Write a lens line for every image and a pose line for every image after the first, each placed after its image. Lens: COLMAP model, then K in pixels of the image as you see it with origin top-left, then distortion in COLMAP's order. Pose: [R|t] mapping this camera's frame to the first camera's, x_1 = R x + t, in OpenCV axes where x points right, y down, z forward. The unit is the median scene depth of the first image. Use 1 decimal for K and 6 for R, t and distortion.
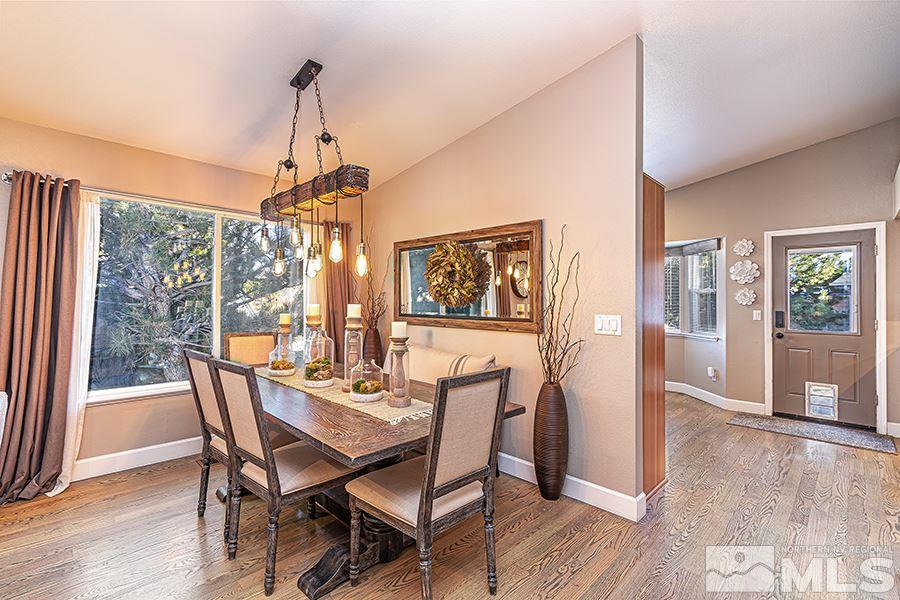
lens RADIAL K [[408.9, 0, 450.0], [0, 408.9, 300.0], [0, 0, 1]] dist [0.000037, 0.000068]
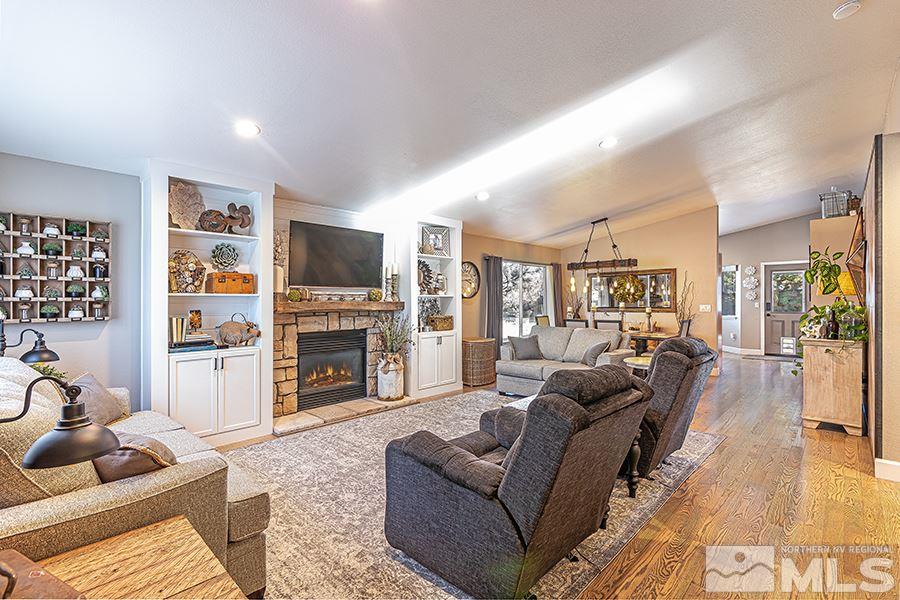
lens RADIAL K [[408.9, 0, 450.0], [0, 408.9, 300.0], [0, 0, 1]] dist [0.000037, 0.000068]
pose [[0.999842, -0.012110, 0.012993, -0.767355], [0.011922, 0.999825, 0.014416, -0.032798], [-0.013165, -0.014259, 0.999812, -0.968163]]
